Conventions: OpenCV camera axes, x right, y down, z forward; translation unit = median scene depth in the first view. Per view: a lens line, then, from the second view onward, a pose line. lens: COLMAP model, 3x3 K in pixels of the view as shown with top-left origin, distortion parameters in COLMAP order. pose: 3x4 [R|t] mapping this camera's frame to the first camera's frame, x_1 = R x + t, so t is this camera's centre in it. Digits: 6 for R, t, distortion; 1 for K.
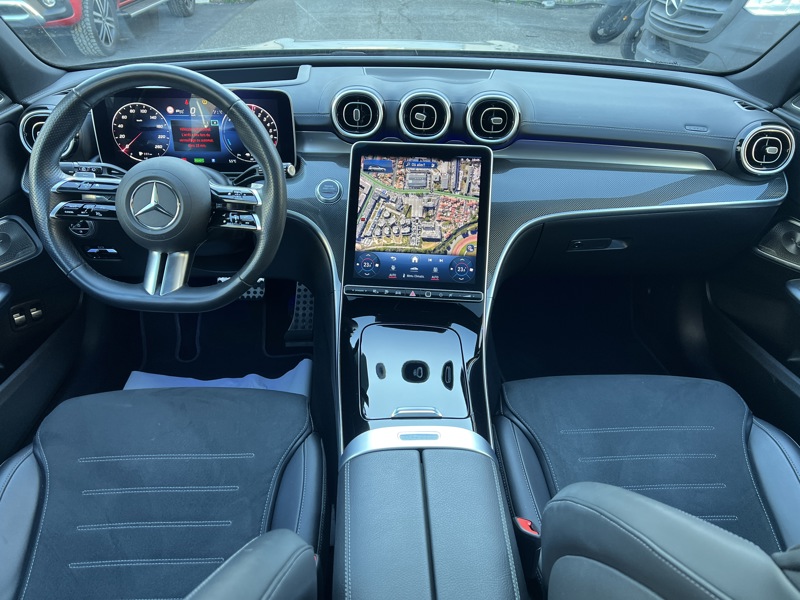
lens RADIAL K [[601.2, 0, 399.5], [0, 601.2, 303.7], [0, 0, 1]] dist [0.023551, -0.002800]
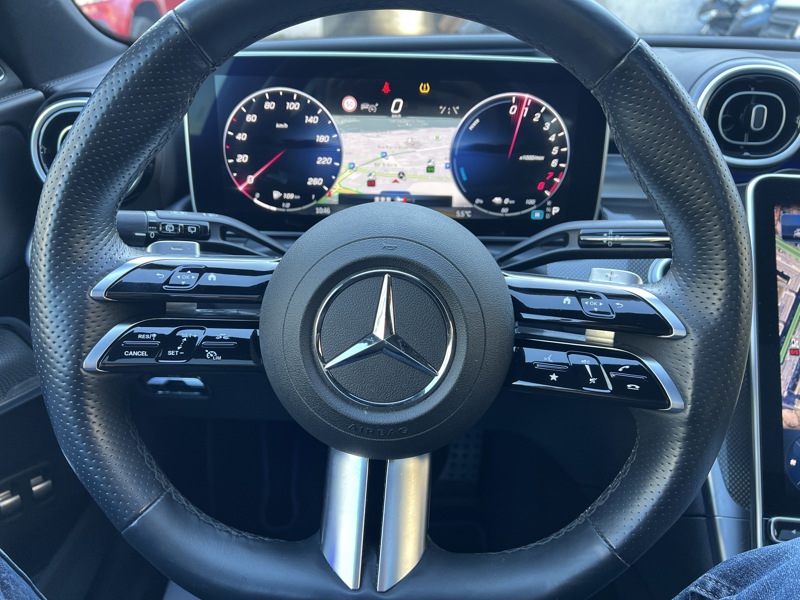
lens RADIAL K [[604.6, 0, 396.7], [0, 604.6, 300.0], [0, 0, 1]] dist [0.018461, -0.005156]
pose [[0.999014, 0.023394, -0.037734, -0.322805], [-0.026706, 0.995602, -0.089796, -0.129164], [0.035467, 0.090715, 0.995245, 0.551840]]
